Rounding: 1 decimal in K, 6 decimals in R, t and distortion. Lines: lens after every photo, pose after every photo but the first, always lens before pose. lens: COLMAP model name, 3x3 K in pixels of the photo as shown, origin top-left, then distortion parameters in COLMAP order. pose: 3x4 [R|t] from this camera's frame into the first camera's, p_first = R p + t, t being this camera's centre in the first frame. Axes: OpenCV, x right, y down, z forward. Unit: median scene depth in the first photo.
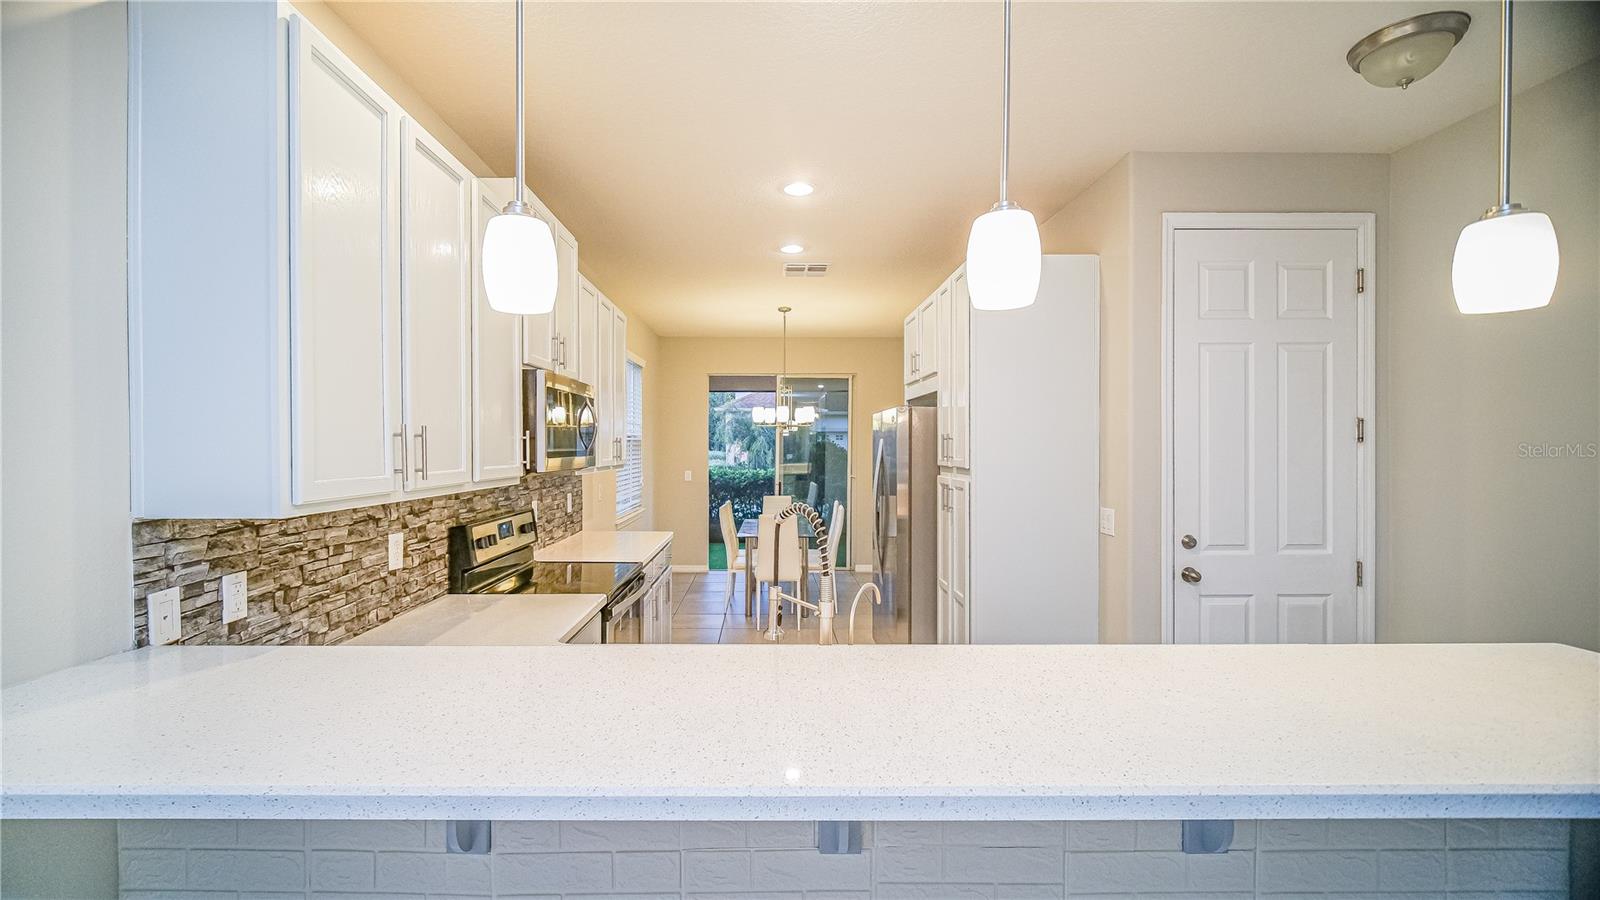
lens RADIAL K [[648.0, 0, 759.9], [0, 648.0, 448.7], [0, 0, 1]] dist [-0.000196, -0.000013]
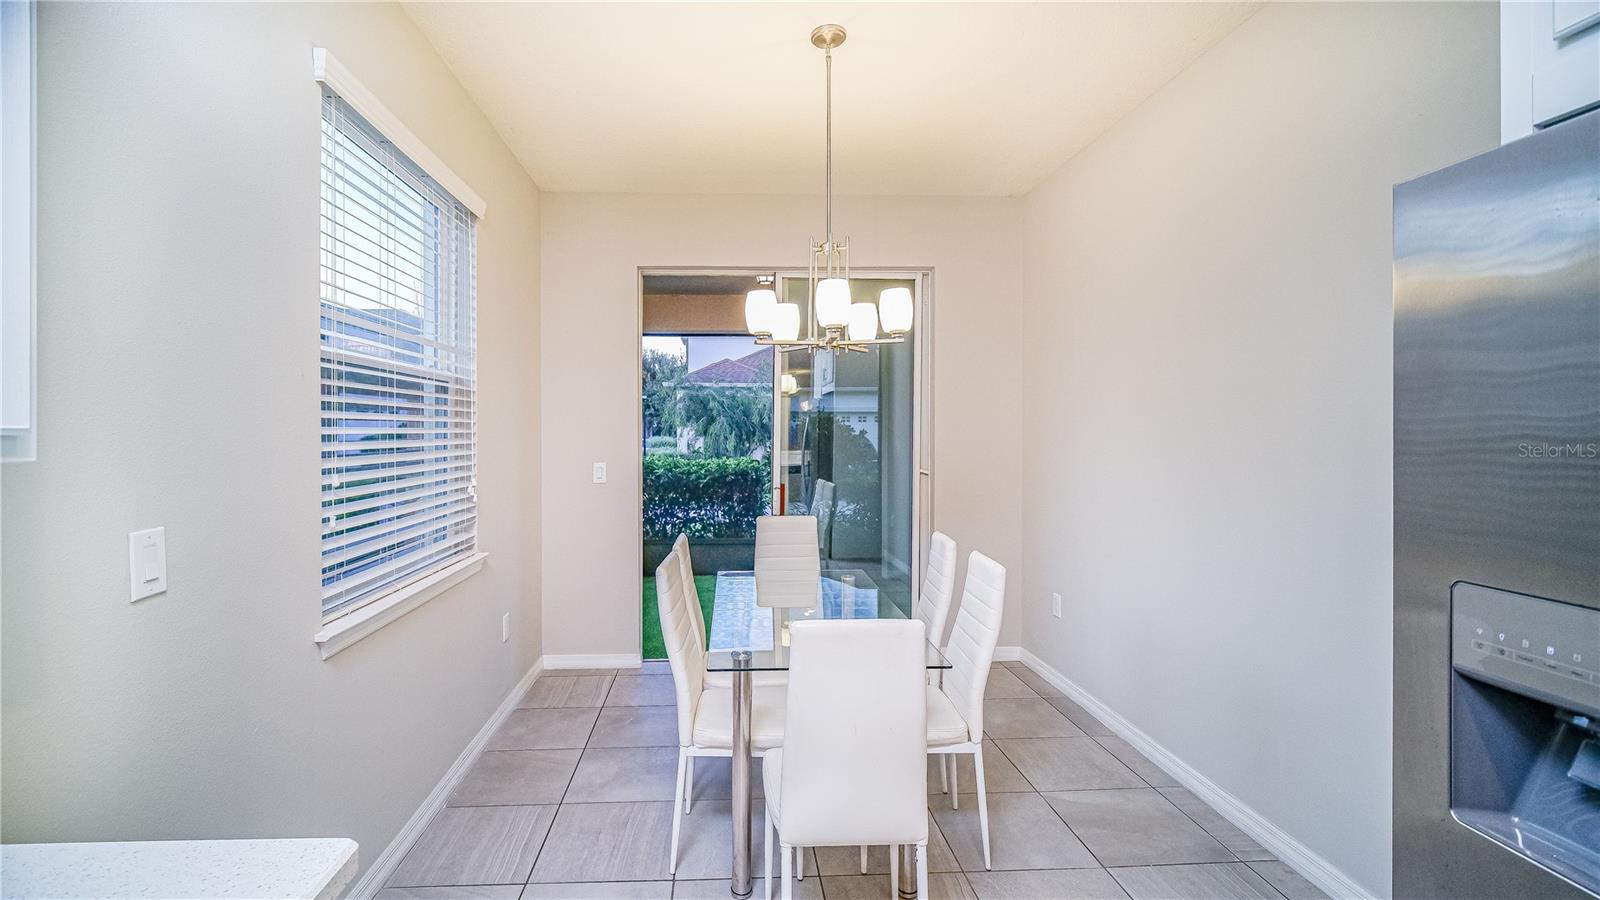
lens RADIAL K [[648.0, 0, 759.9], [0, 648.0, 448.7], [0, 0, 1]] dist [-0.000196, -0.000013]
pose [[0.997249, -0.003451, 0.074039, -0.009837], [0.002095, 0.999829, 0.018388, 0.005886], [-0.074089, -0.018182, 0.997086, 0.201151]]
